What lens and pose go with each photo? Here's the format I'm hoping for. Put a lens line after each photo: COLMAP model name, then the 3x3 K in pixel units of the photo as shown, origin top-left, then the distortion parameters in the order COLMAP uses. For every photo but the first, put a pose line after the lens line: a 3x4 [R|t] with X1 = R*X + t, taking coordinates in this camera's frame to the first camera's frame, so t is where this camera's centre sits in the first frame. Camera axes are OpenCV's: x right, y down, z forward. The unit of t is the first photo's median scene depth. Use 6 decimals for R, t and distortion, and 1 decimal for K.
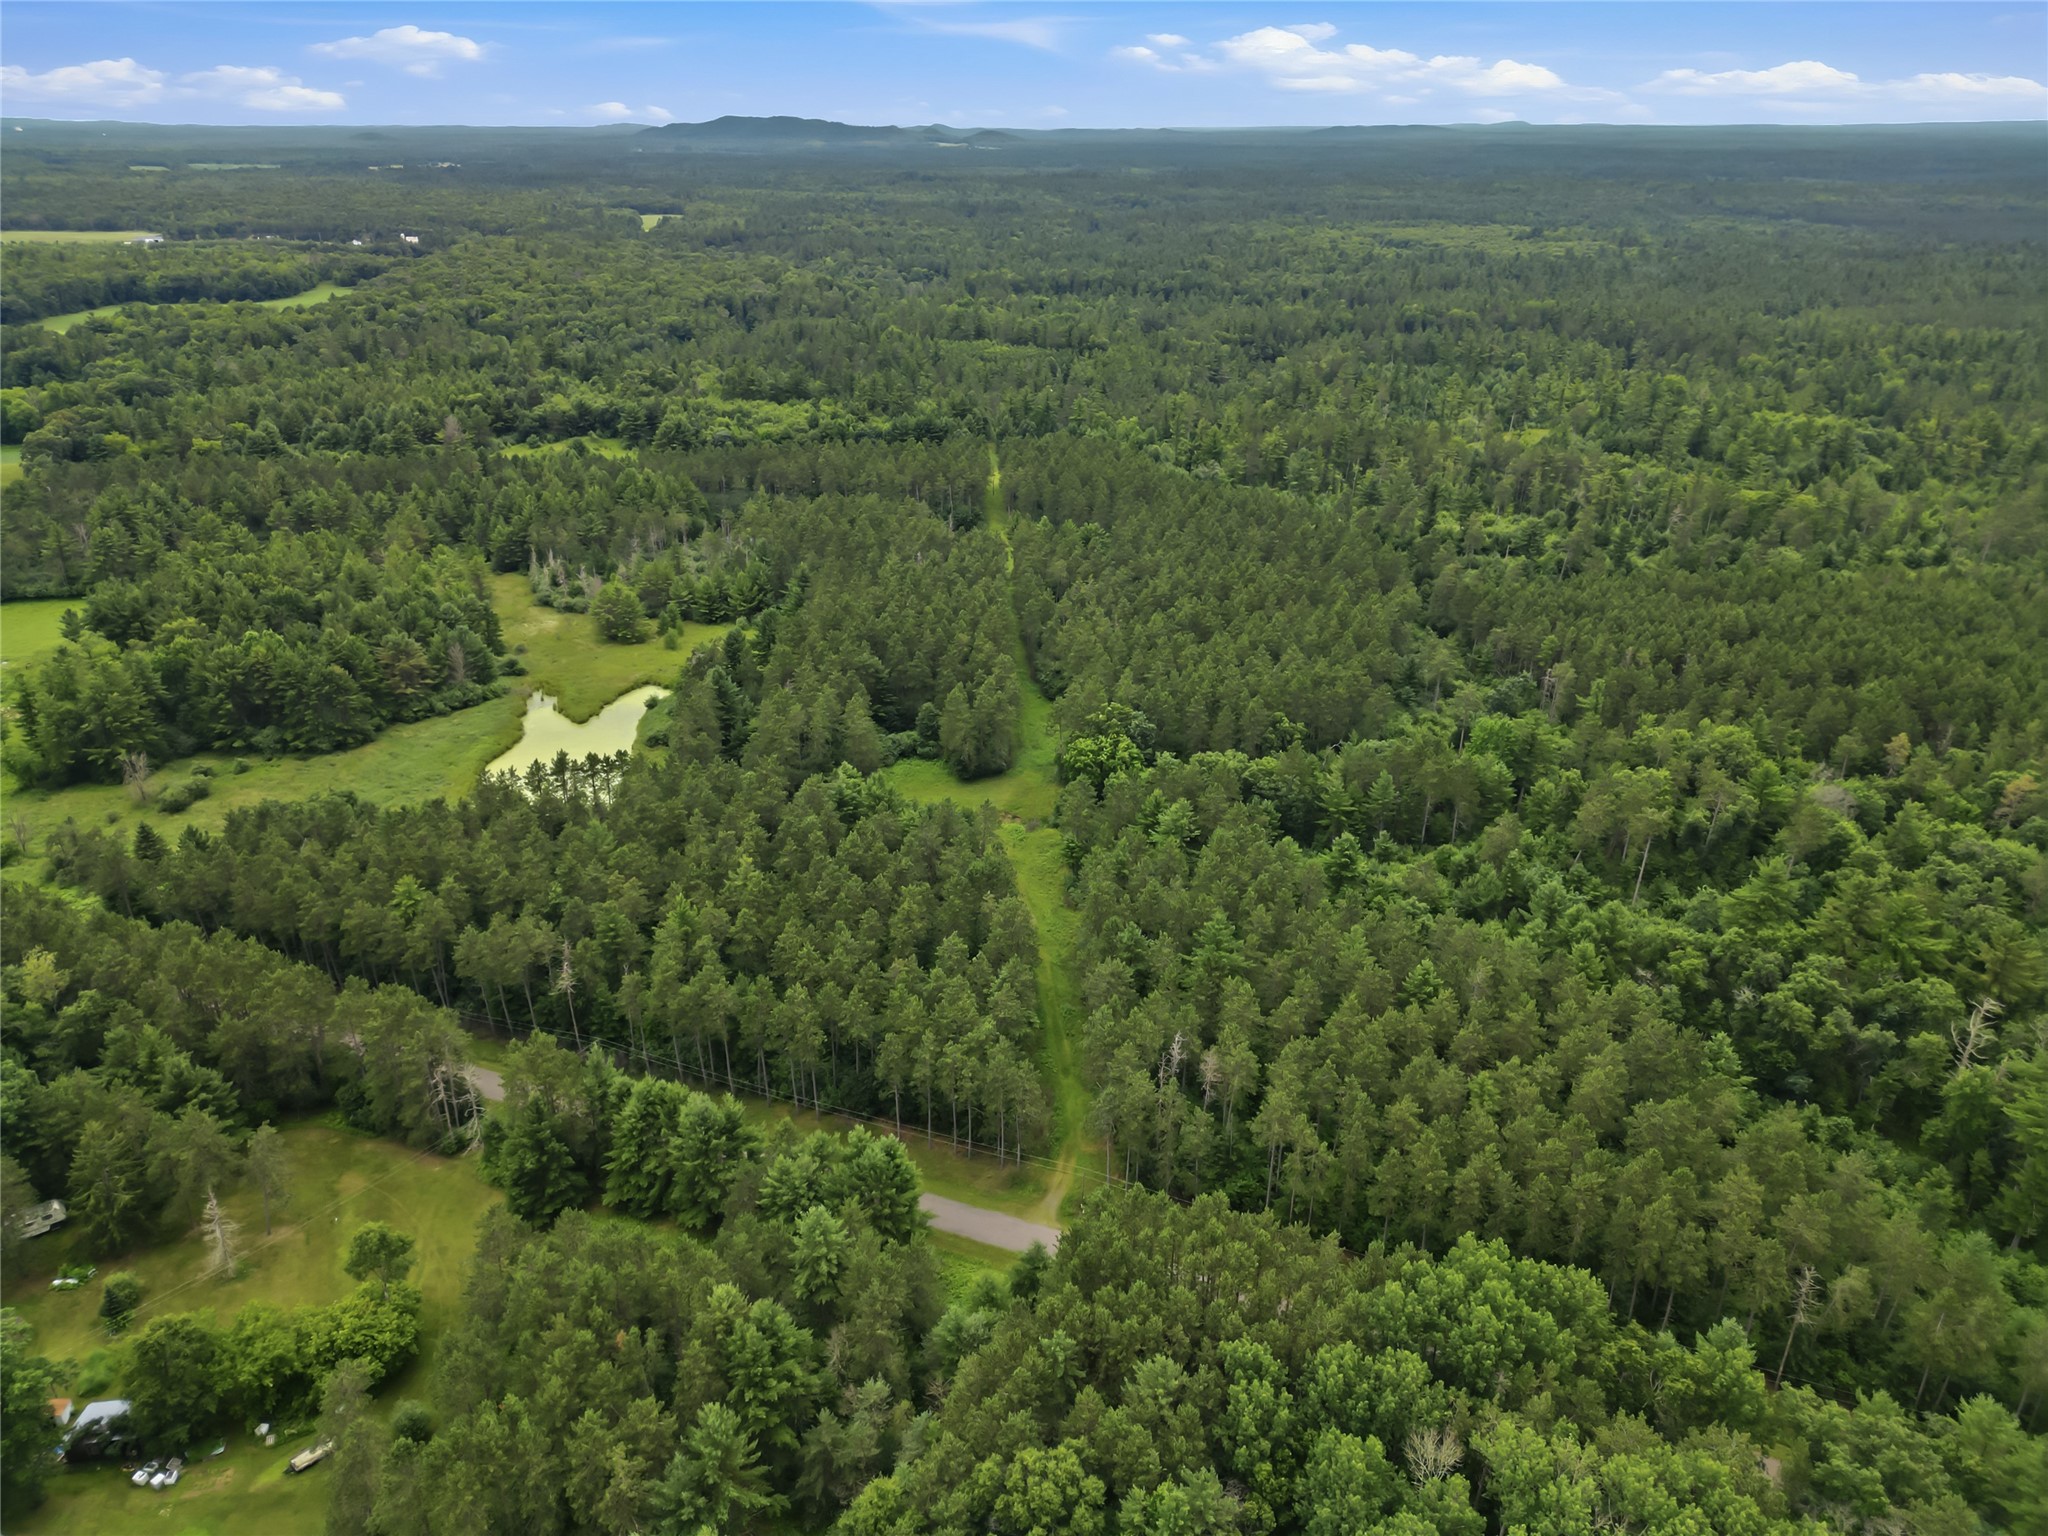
lens RADIAL K [[1429.1, 0, 1024.0], [0, 1429.1, 768.0], [0, 0, 1]] dist [0.069126, -0.064868]
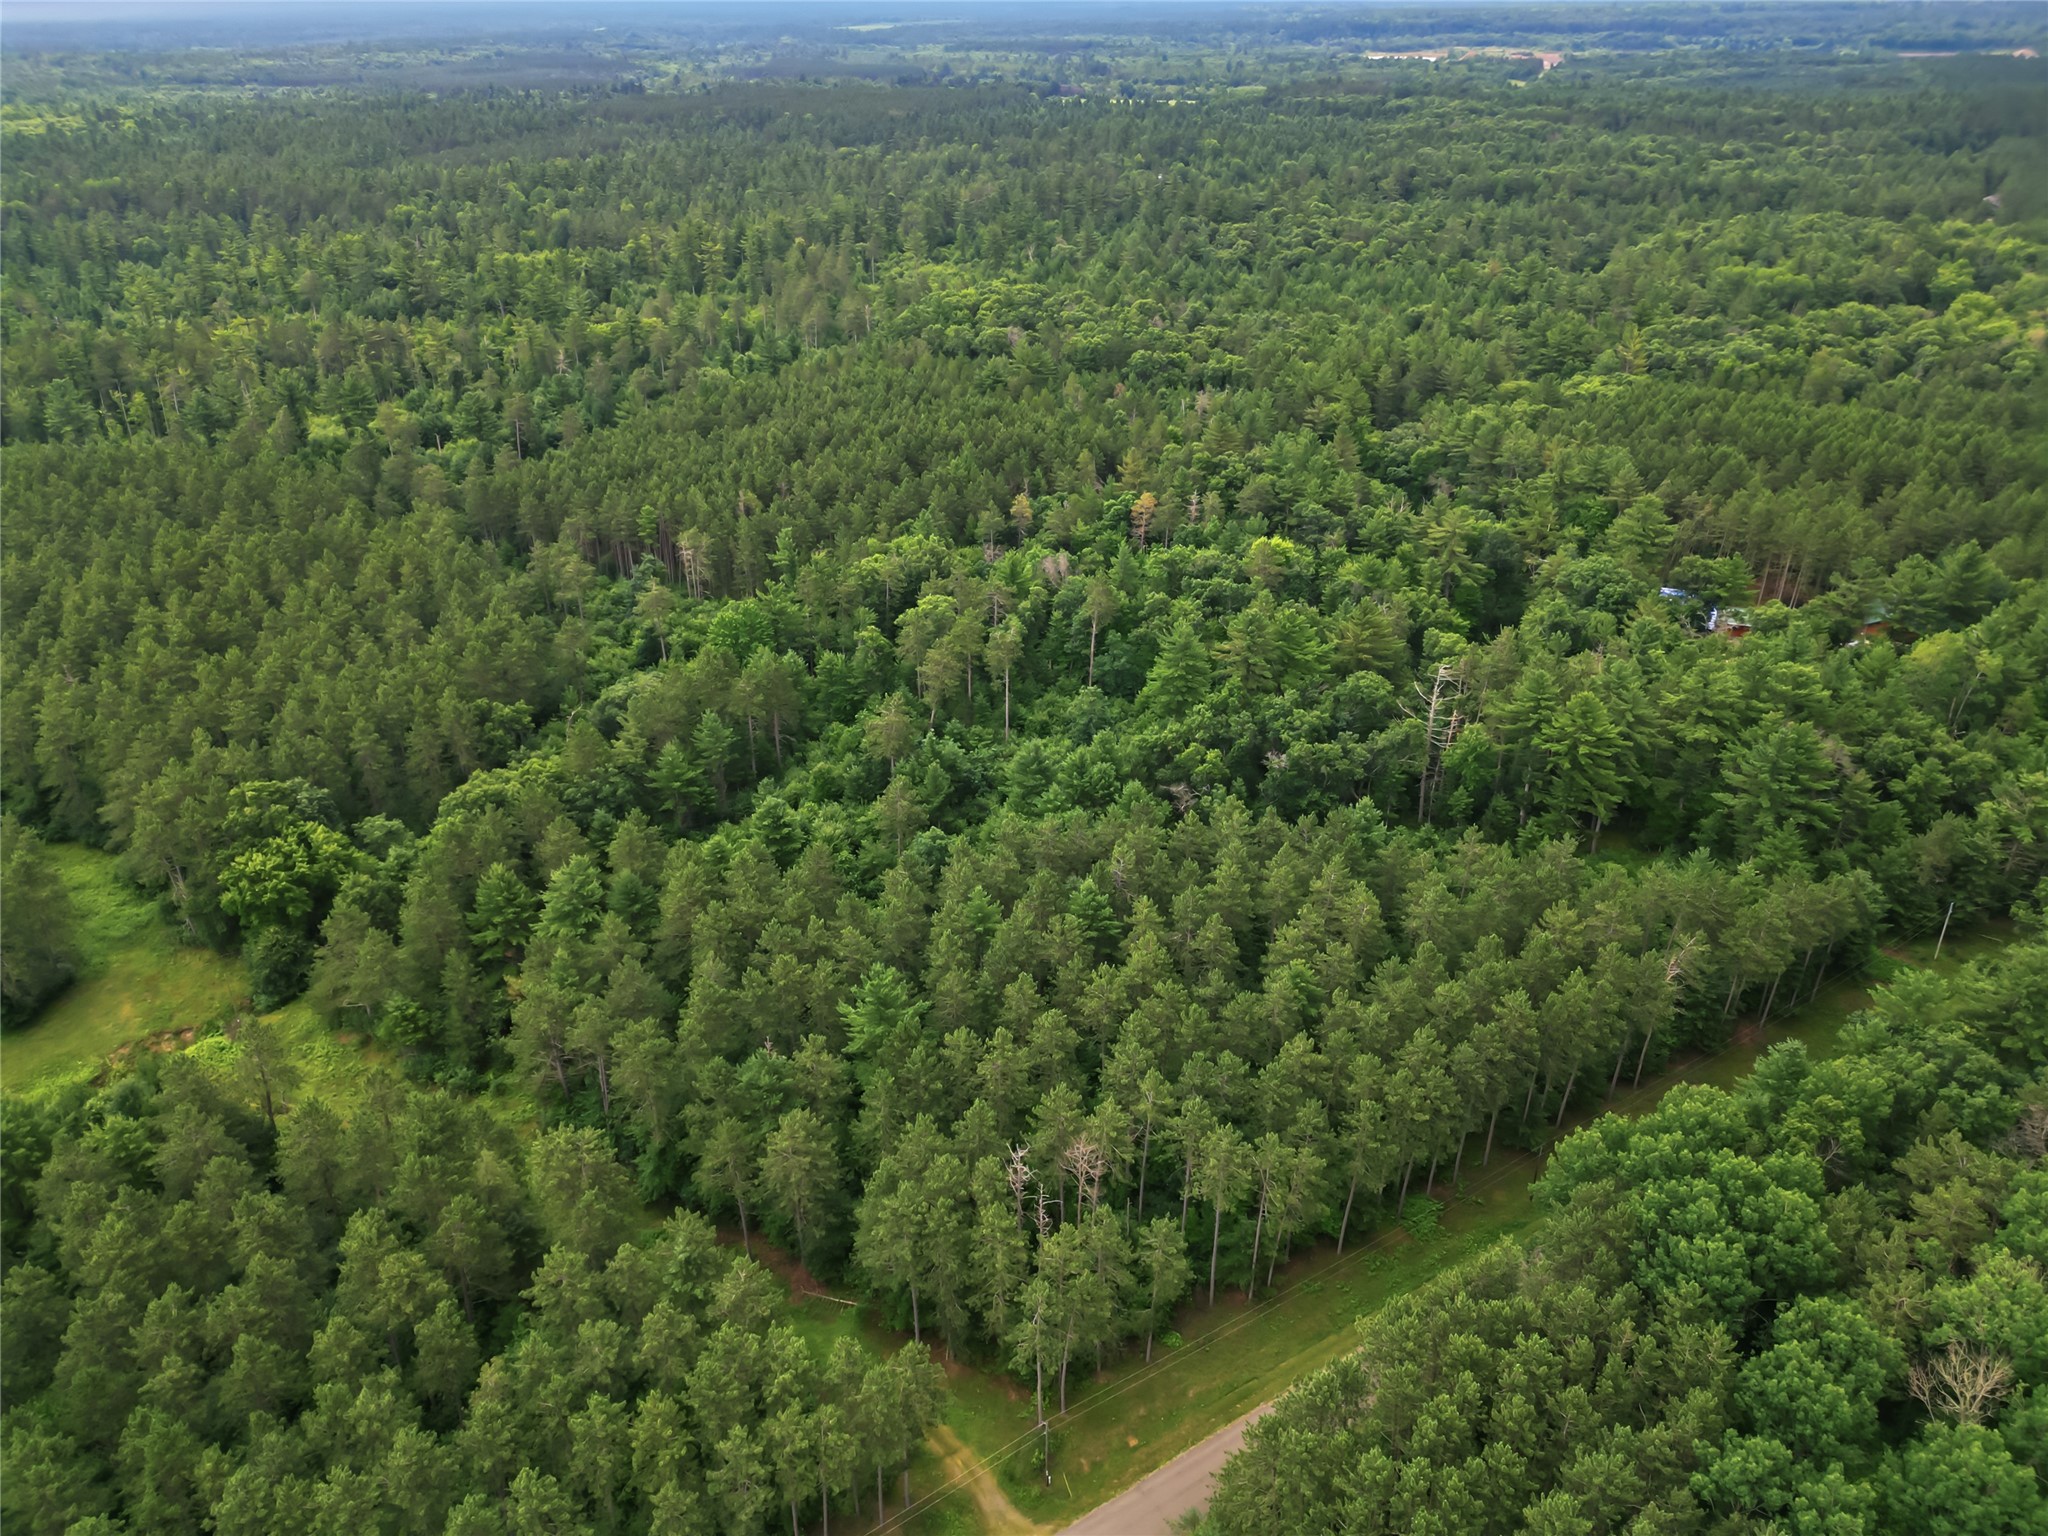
lens RADIAL K [[1435.2, 0, 1017.6], [0, 1435.2, 758.6], [0, 0, 1]] dist [0.065005, -0.061675]
pose [[0.583322, -0.398838, 0.707576, -0.166891], [0.353920, 0.908900, 0.220548, -0.070035], [-0.731079, 0.121775, 0.671338, 0.313010]]
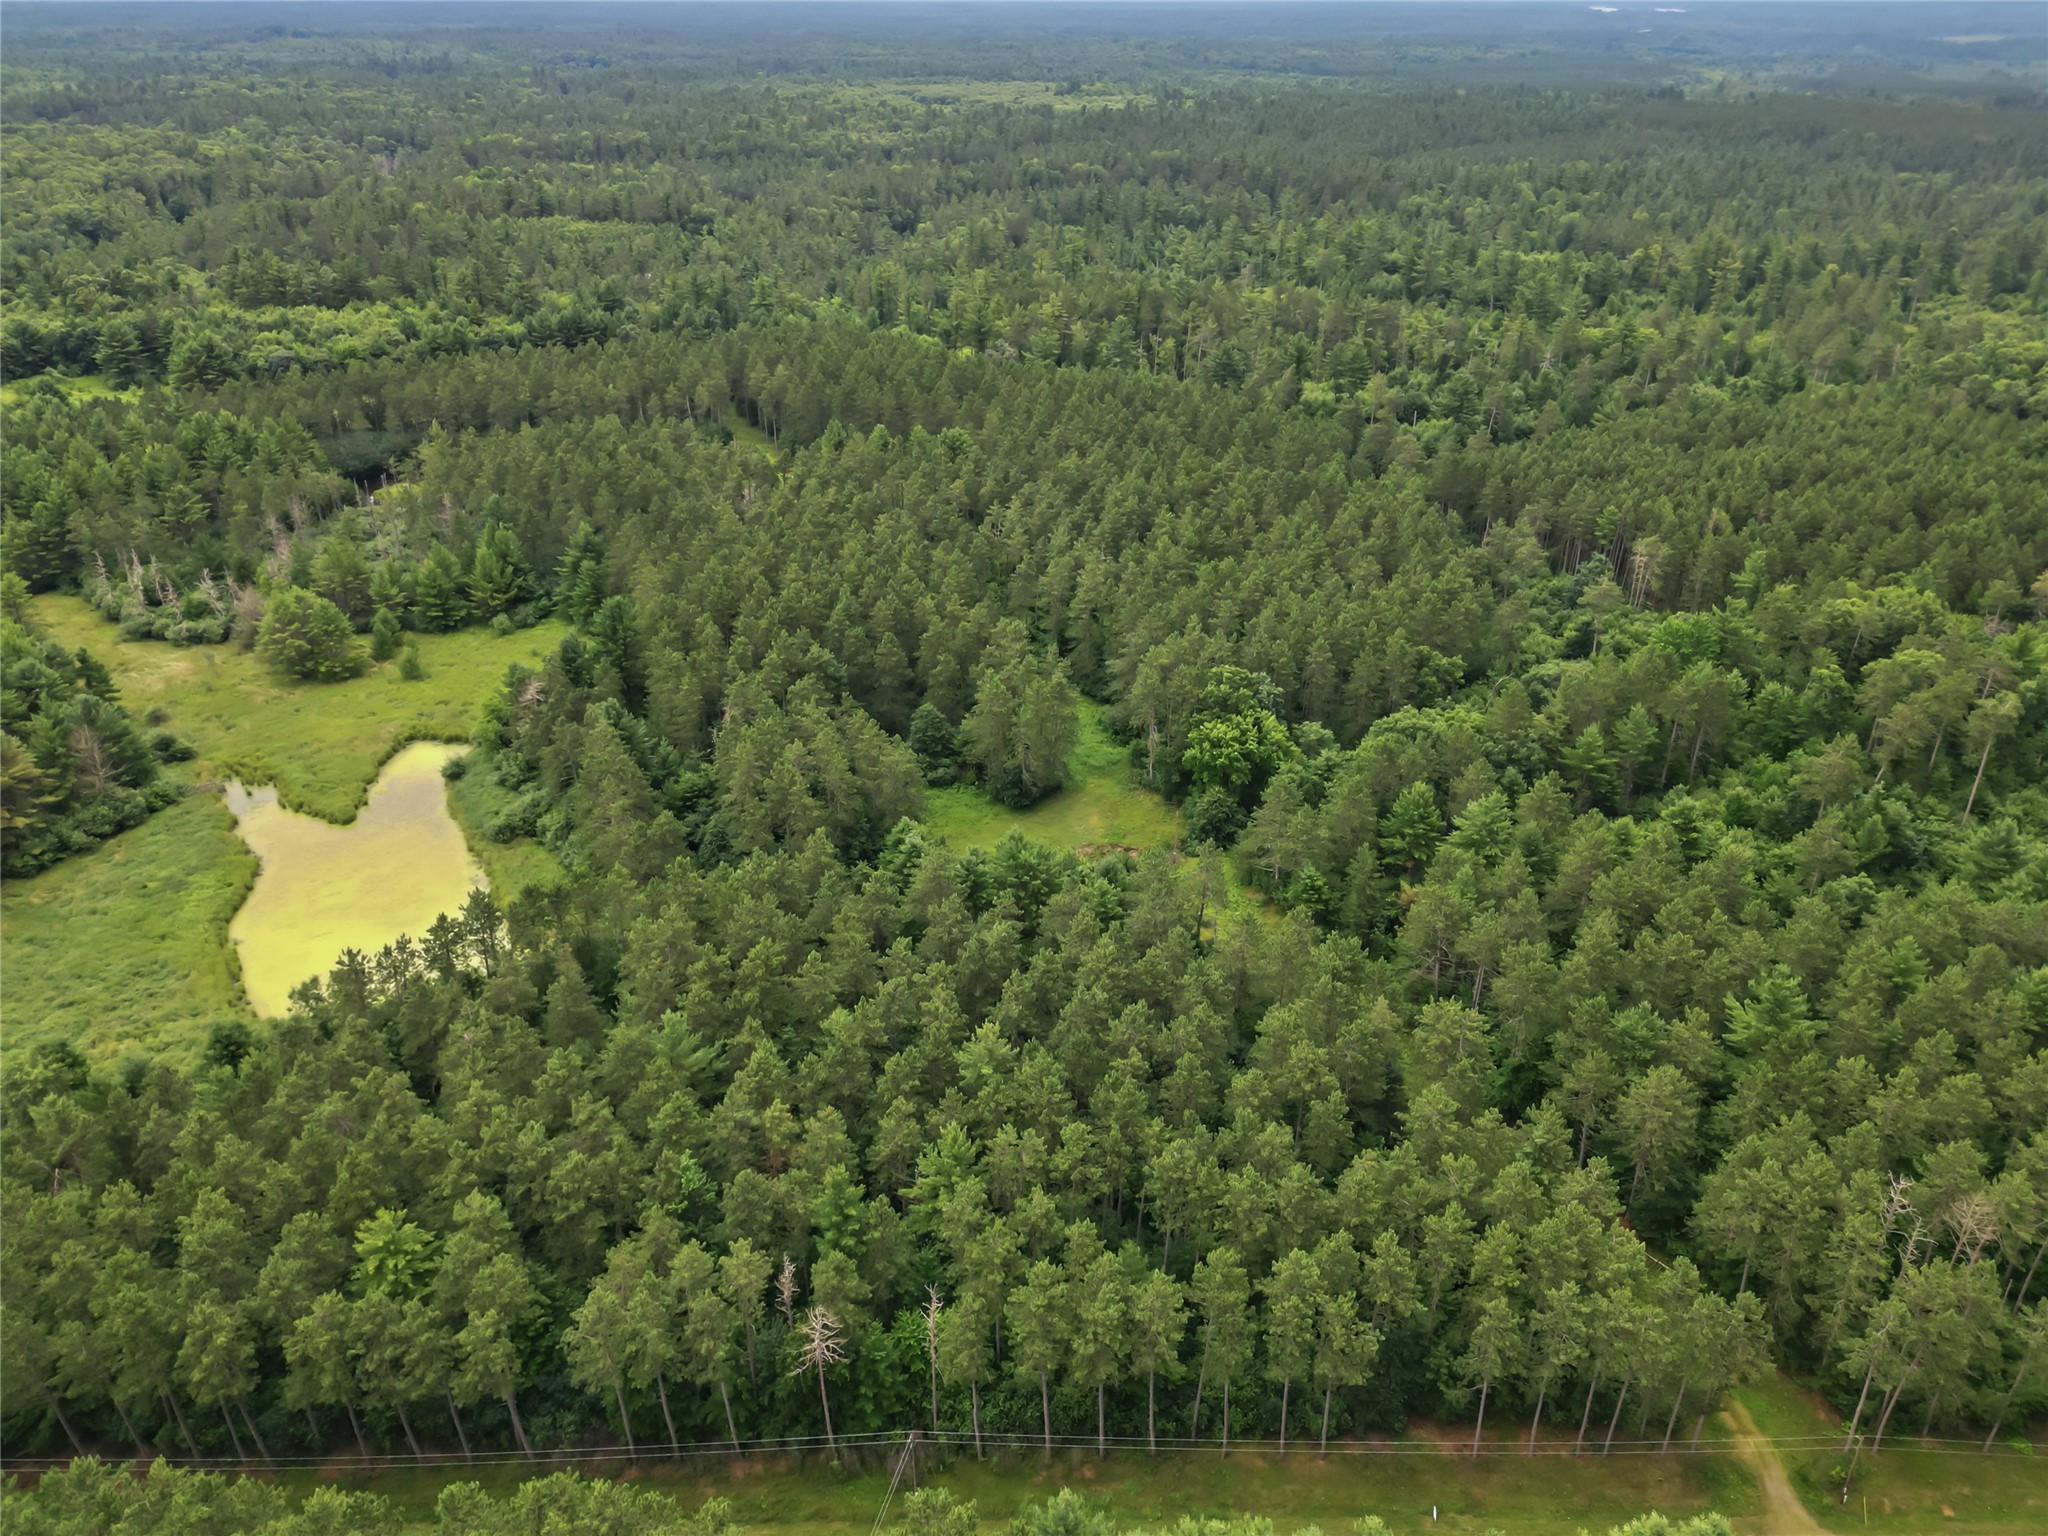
lens RADIAL K [[1542.4, 0, 1084.7], [0, 1542.4, 769.7], [0, 0, 1]] dist [0.074199, -0.068697]
pose [[0.926123, -0.168114, 0.337689, -0.249528], [0.152469, 0.985643, 0.072538, -0.056476], [-0.345035, -0.015692, 0.938458, 0.278539]]
